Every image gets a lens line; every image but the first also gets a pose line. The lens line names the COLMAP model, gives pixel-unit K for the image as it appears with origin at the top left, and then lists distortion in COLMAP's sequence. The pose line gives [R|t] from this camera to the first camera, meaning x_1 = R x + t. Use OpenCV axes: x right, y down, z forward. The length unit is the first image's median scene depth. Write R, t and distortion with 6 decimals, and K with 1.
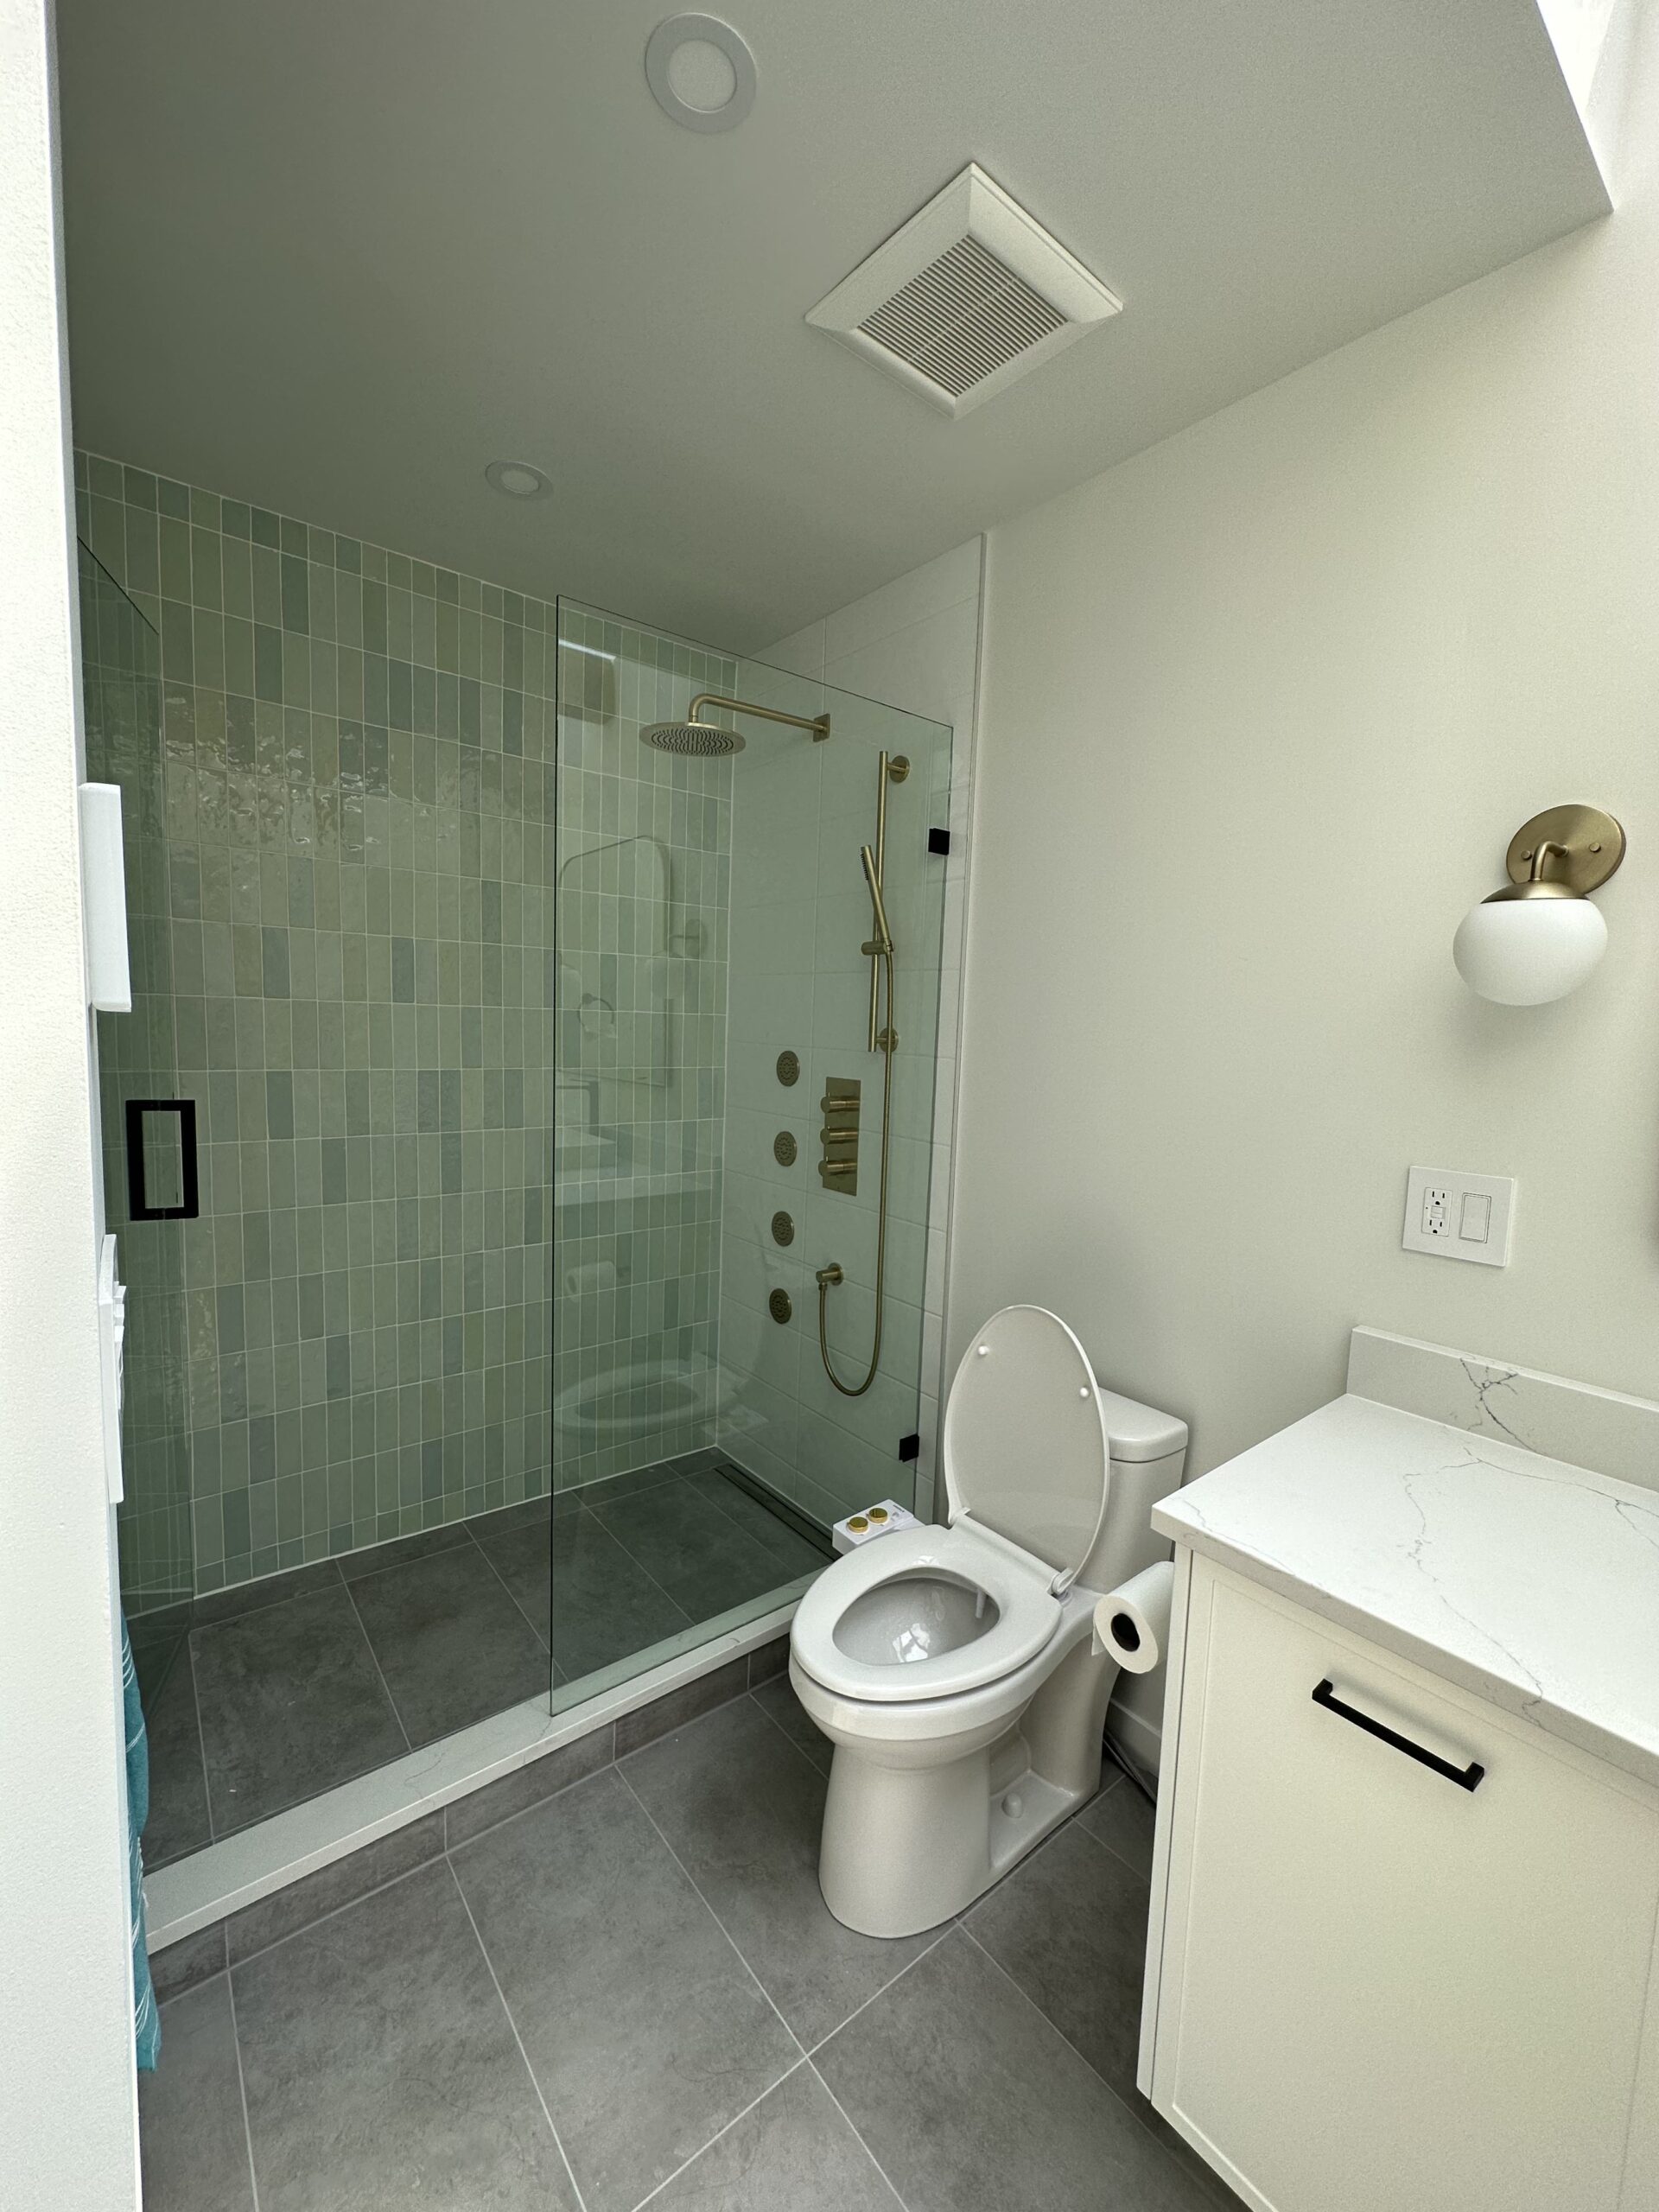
lens RADIAL K [[886.5, 0, 826.1], [0, 886.5, 1106.6], [0, 0, 1]] dist [0.000676, 0.000027]
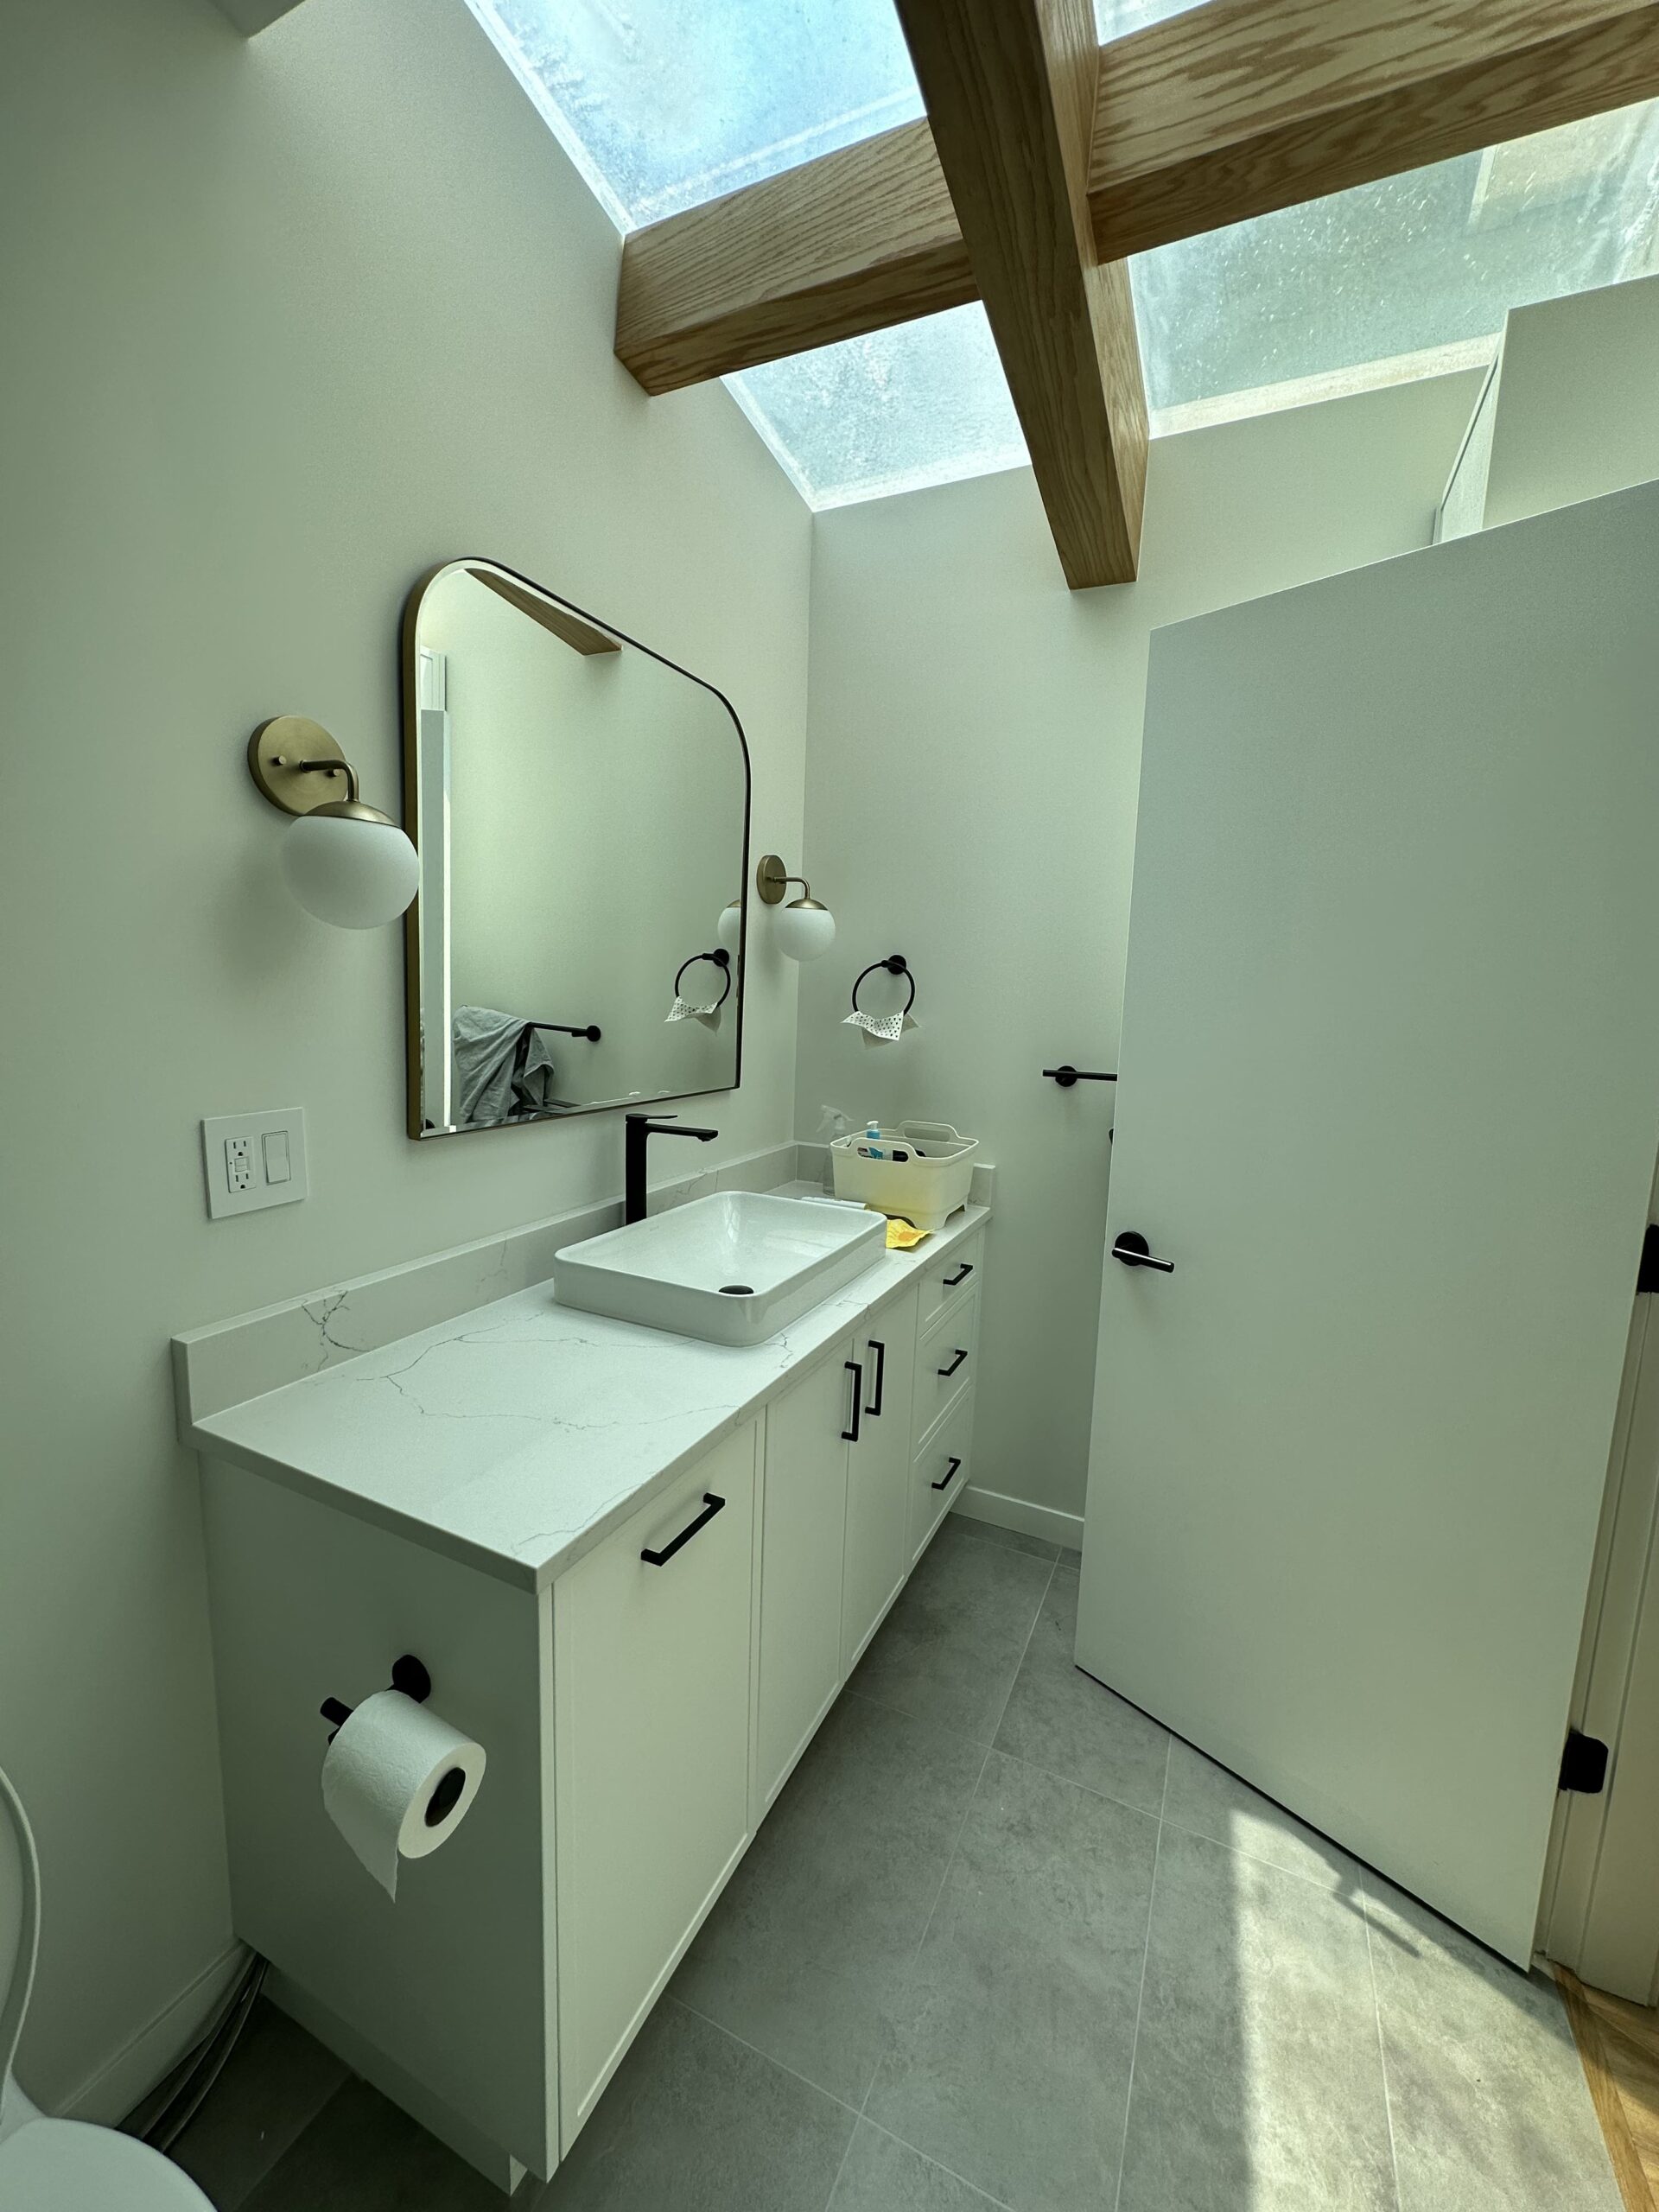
lens RADIAL K [[886.5, 0, 822.8], [0, 886.5, 1103.9], [0, 0, 1]] dist [0.000676, 0.000027]
pose [[-0.427150, -0.166665, 0.888688, -0.318435], [0.036266, 0.978916, 0.201017, -0.093618], [-0.903453, 0.118093, -0.412100, 0.850131]]
